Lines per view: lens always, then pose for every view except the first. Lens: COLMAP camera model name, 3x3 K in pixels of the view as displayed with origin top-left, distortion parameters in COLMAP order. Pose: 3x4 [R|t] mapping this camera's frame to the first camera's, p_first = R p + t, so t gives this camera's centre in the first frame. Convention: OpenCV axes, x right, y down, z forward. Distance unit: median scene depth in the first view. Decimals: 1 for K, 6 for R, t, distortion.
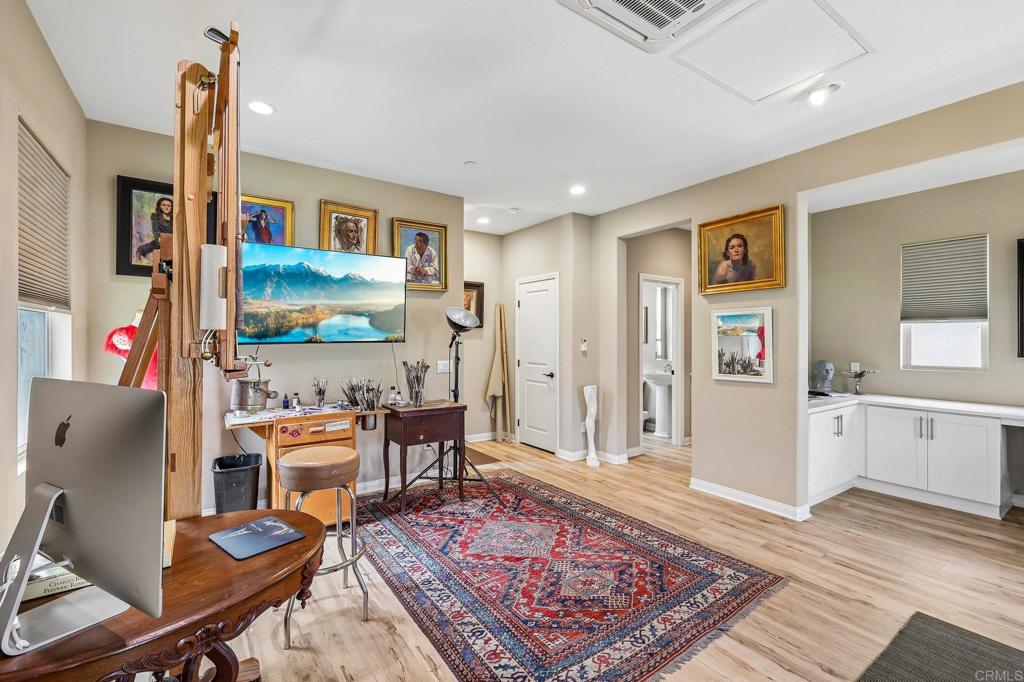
lens RADIAL K [[448.1, 0, 506.5], [0, 448.1, 330.4], [0, 0, 1]] dist [-0.000634, -0.000333]
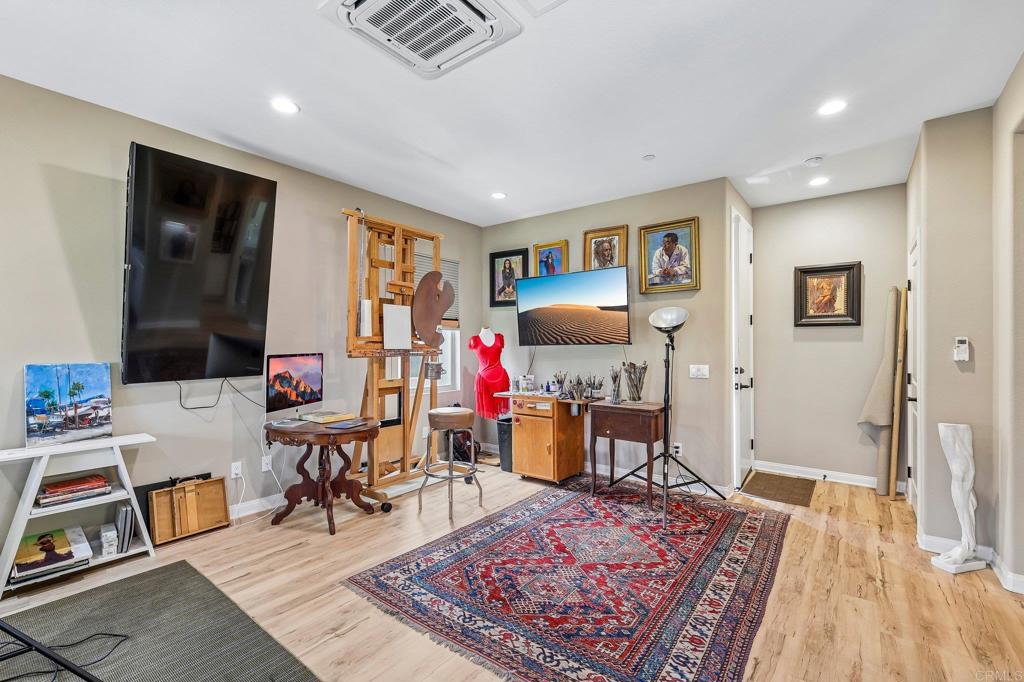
lens RADIAL K [[448.1, 0, 506.5], [0, 448.1, 330.4], [0, 0, 1]] dist [-0.000634, -0.000333]
pose [[0.298599, -0.032264, -0.953833, 0.768688], [0.018626, 0.999435, -0.027976, 0.019725], [0.954197, -0.009413, 0.299031, 0.437207]]
